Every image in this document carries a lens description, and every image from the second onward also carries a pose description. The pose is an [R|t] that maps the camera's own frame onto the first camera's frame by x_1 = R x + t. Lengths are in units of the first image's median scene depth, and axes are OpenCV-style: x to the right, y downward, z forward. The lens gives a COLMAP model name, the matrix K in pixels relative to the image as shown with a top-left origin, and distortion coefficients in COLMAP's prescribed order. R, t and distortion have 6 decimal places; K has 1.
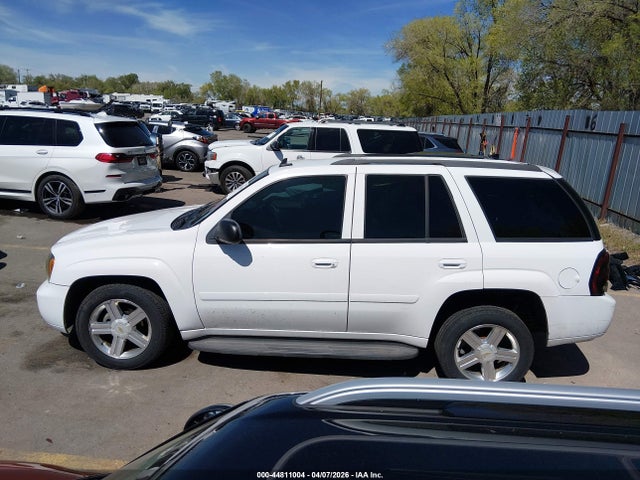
lens RADIAL K [[483.8, 0, 320.0], [0, 483.8, 240.0], [0, 0, 1]] dist [0.109699, -0.175493]
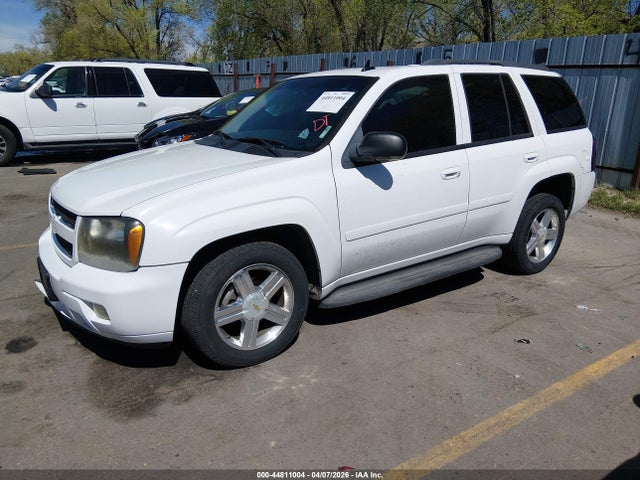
lens RADIAL K [[483.8, 0, 320.0], [0, 483.8, 240.0], [0, 0, 1]] dist [0.109699, -0.175493]
pose [[0.788813, -0.204829, 0.579499, -0.728282], [0.161423, 0.978779, 0.126229, 0.014858], [-0.593057, -0.006027, 0.805138, 0.393912]]
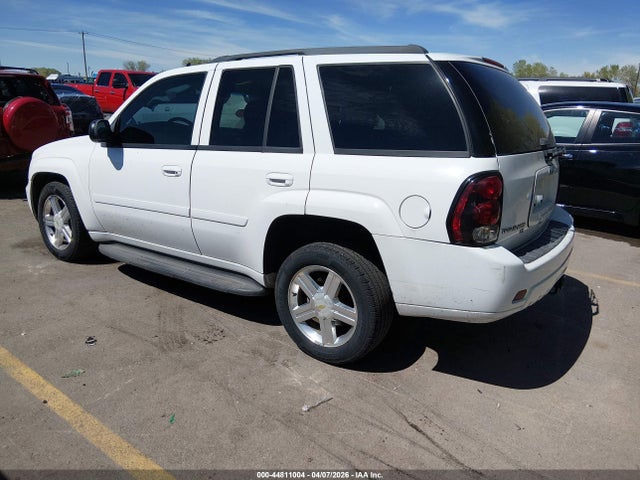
lens RADIAL K [[483.8, 0, 320.0], [0, 483.8, 240.0], [0, 0, 1]] dist [0.109699, -0.175493]
pose [[0.837184, 0.126747, -0.532032, 0.721957], [-0.121844, 0.991552, 0.044491, 0.098743], [0.533176, 0.027578, 0.845555, 0.373546]]
